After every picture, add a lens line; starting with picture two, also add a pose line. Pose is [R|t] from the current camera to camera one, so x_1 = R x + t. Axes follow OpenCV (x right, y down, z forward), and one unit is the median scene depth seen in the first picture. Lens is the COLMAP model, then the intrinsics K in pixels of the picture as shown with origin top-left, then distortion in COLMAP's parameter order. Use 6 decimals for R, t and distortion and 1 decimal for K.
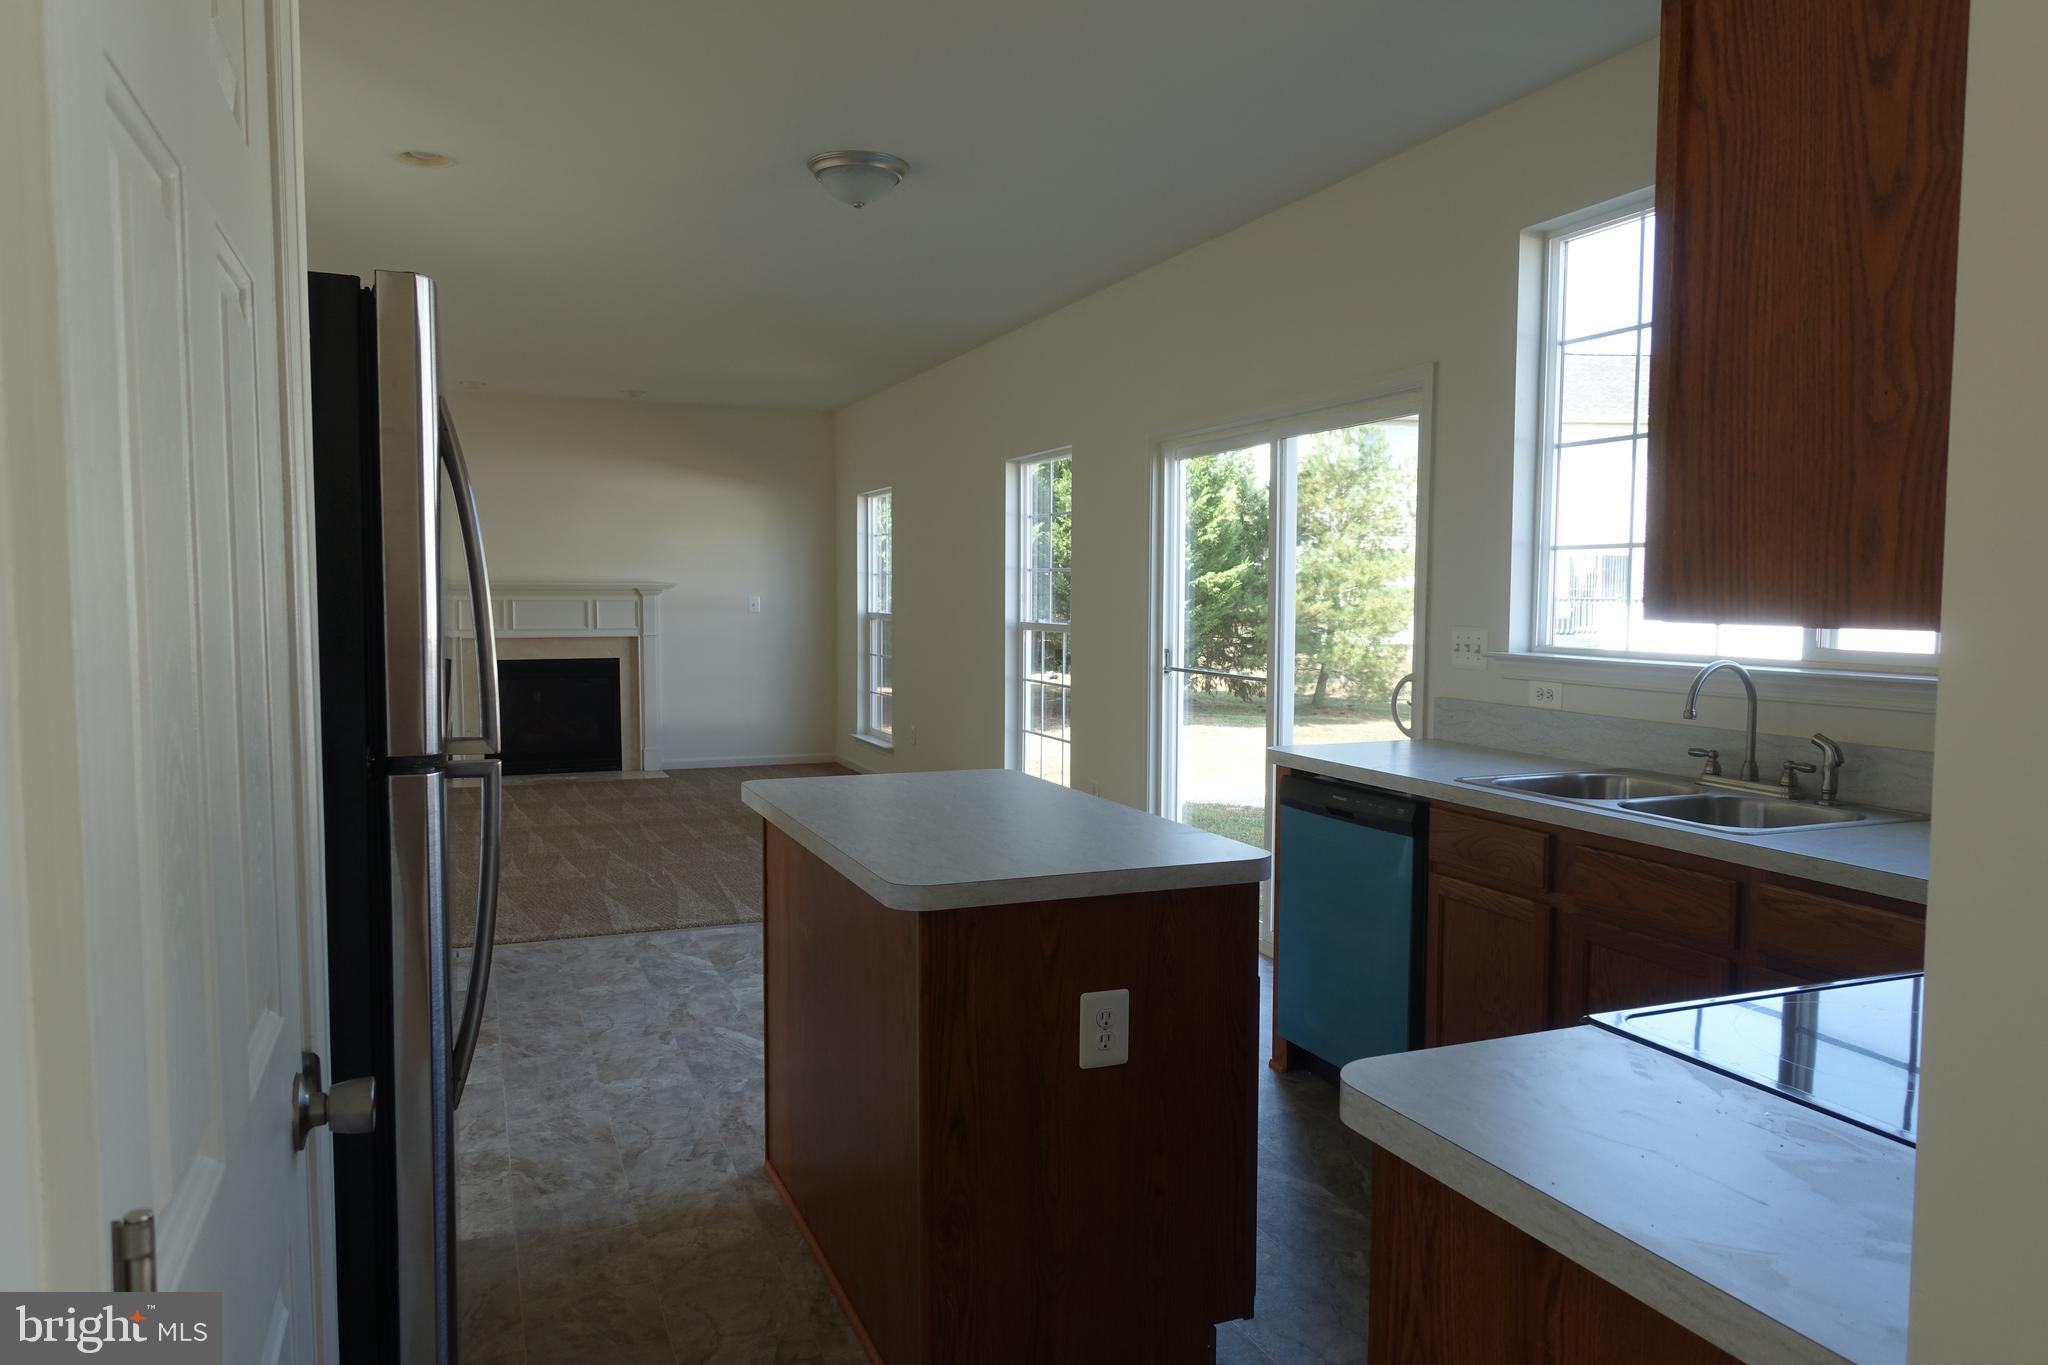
lens RADIAL K [[1413.4, 0, 1023.5], [0, 1413.4, 668.8], [0, 0, 1]] dist [-0.003224, -0.001679]
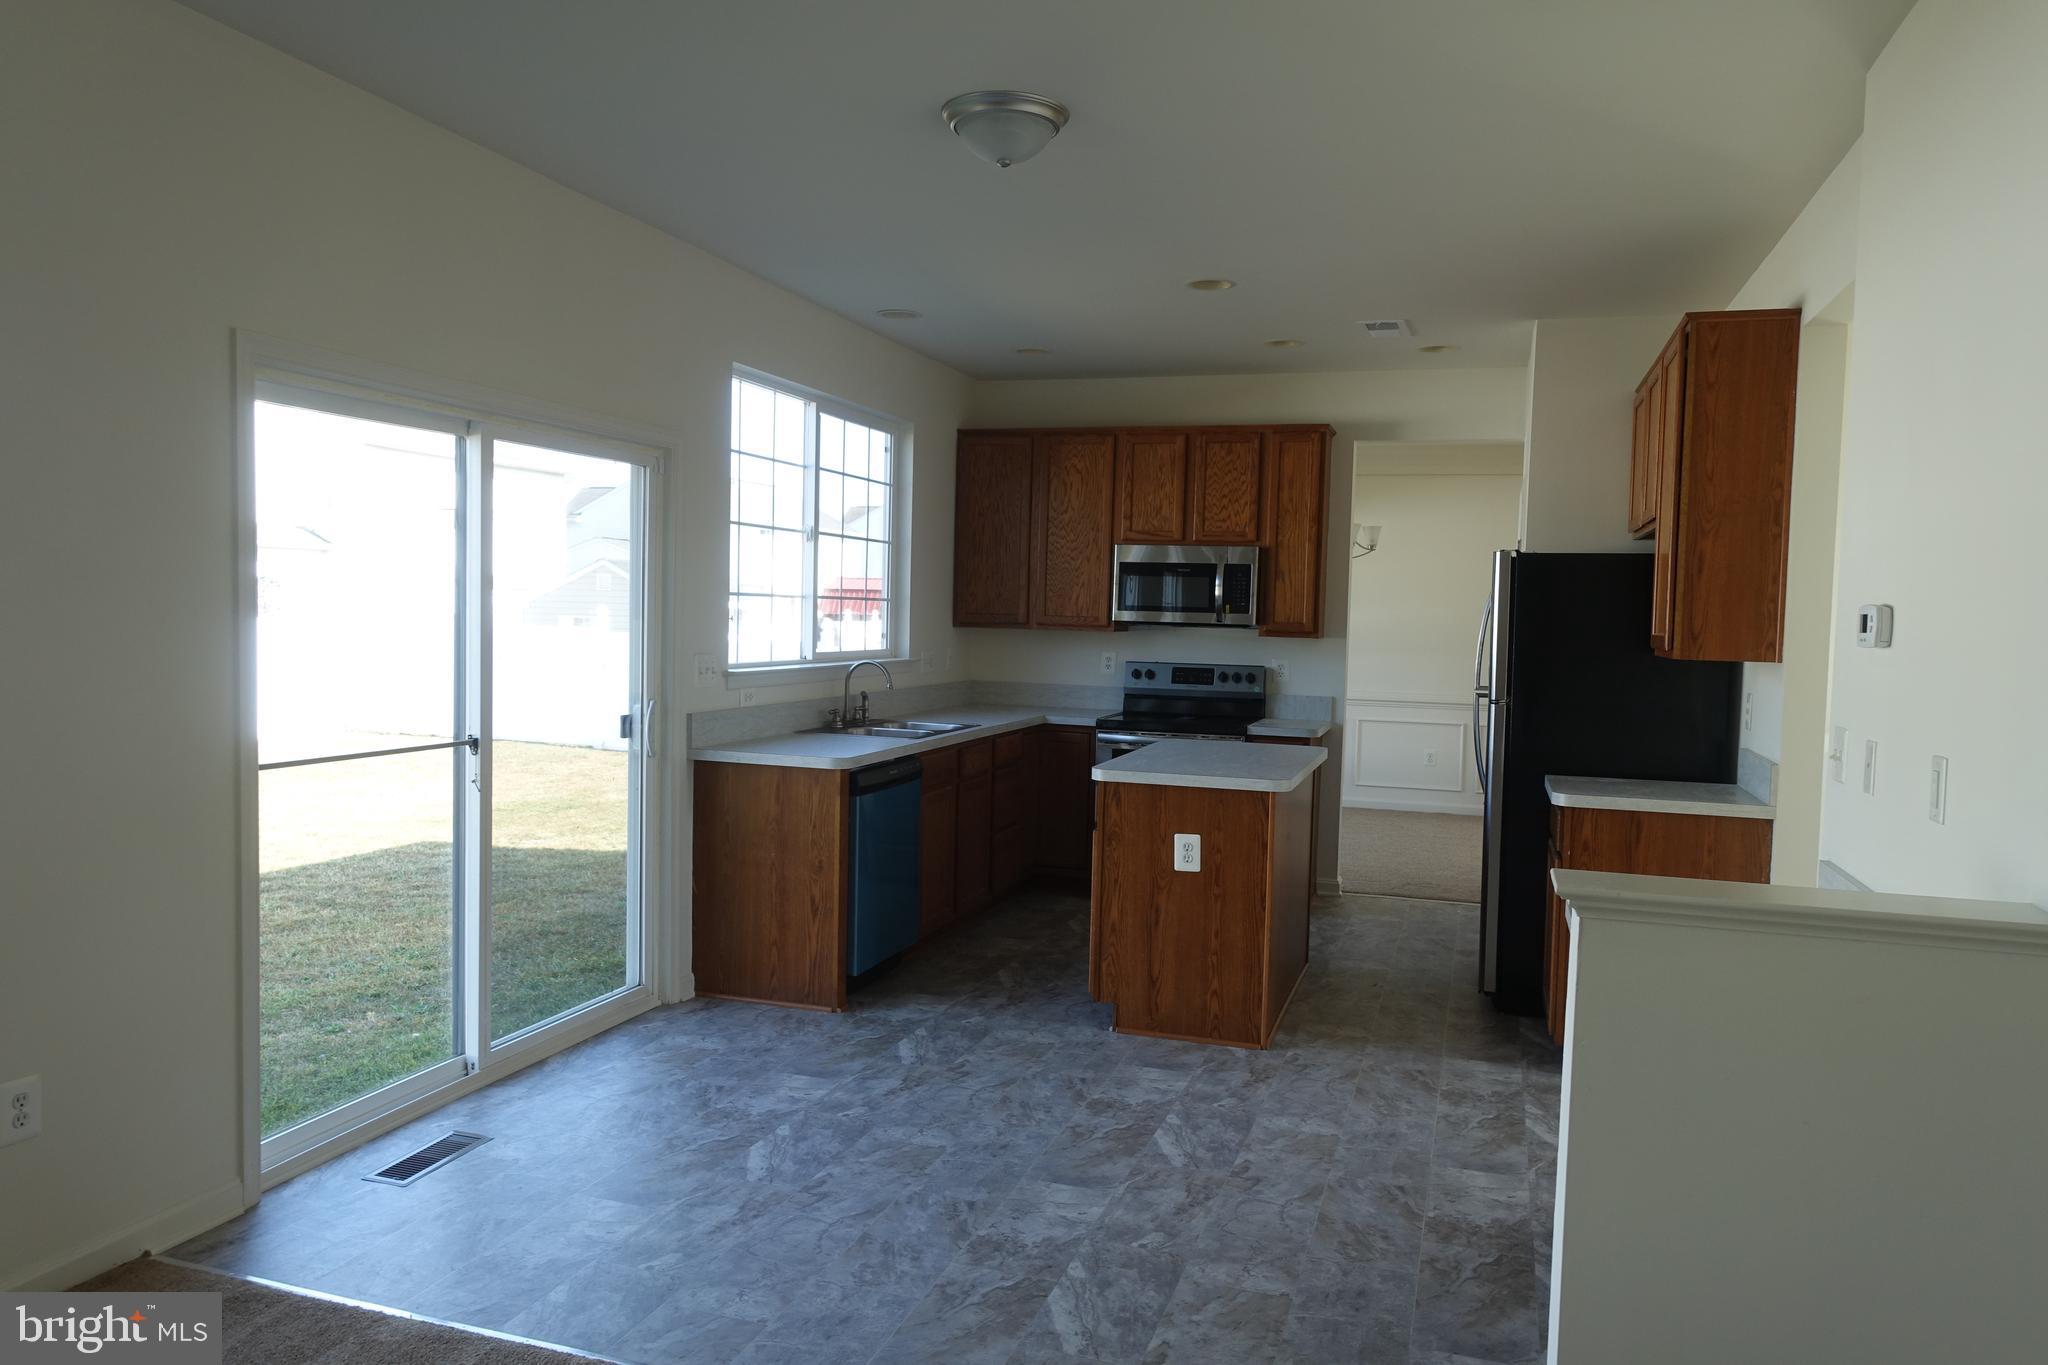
lens RADIAL K [[1413.4, 0, 1023.2], [0, 1413.4, 696.7], [0, 0, 1]] dist [-0.003224, -0.001679]
pose [[-0.766500, -0.063984, 0.639049, -0.740893], [0.006715, 0.994172, 0.107595, -0.130740], [-0.642209, 0.086763, -0.761603, 1.859865]]
